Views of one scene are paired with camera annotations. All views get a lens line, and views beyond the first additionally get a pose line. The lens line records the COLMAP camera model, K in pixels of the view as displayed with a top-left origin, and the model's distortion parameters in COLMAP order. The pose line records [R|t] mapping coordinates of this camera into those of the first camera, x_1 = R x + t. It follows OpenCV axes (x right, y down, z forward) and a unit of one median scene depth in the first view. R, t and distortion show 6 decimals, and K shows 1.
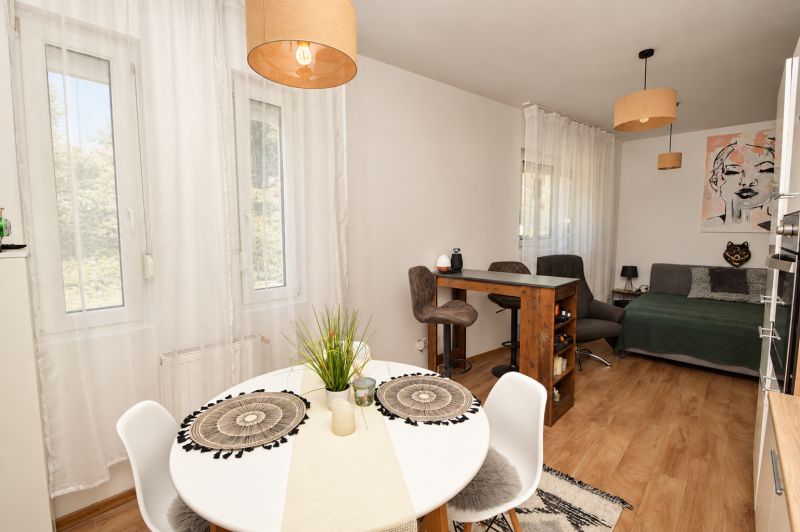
lens RADIAL K [[356.1, 0, 390.6], [0, 356.1, 261.0], [0, 0, 1]] dist [0.009745, -0.012562]
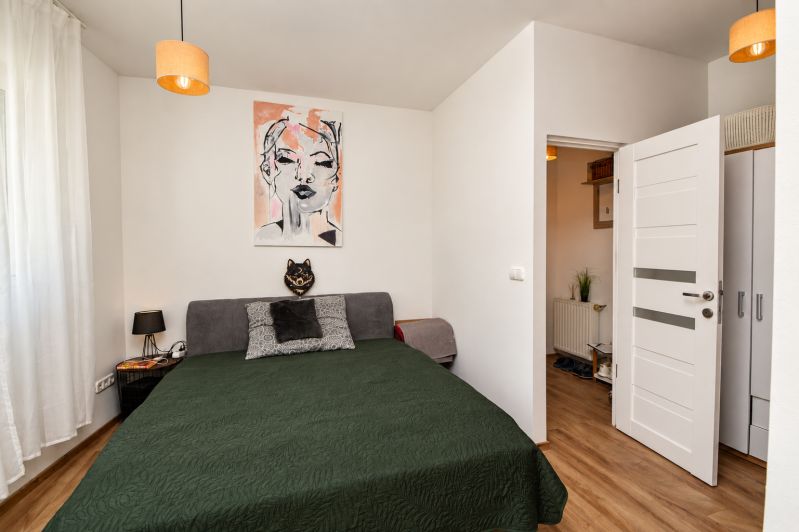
lens RADIAL K [[348.9, 0, 389.6], [0, 348.9, 258.2], [0, 0, 1]] dist [0.002645, -0.010765]
pose [[0.456376, -0.019921, 0.889564, 0.443188], [0.082306, 0.996408, -0.019912, -0.028055], [-0.885972, 0.082304, 0.456376, 0.525013]]
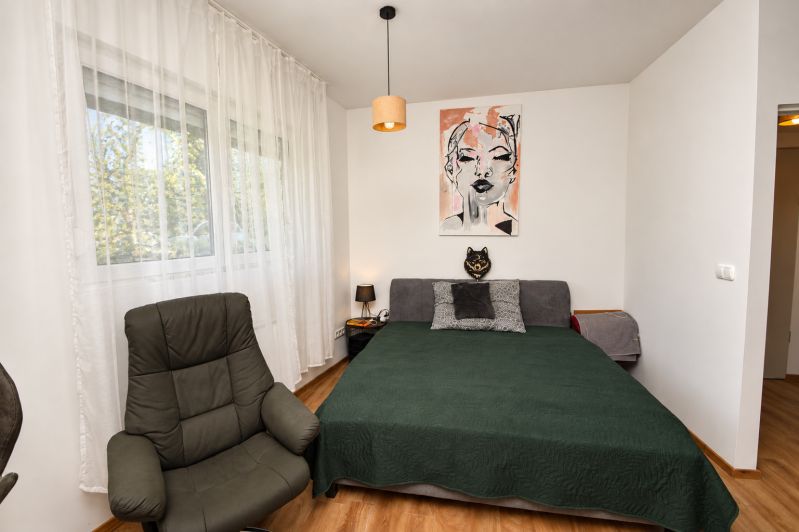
lens RADIAL K [[348.9, 0, 389.6], [0, 348.9, 258.2], [0, 0, 1]] dist [0.002645, -0.010765]
pose [[0.840270, -0.049498, 0.539904, 0.397127], [0.058612, 0.998281, 0.000301, -0.041945], [-0.538991, 0.031392, 0.841727, 0.455963]]
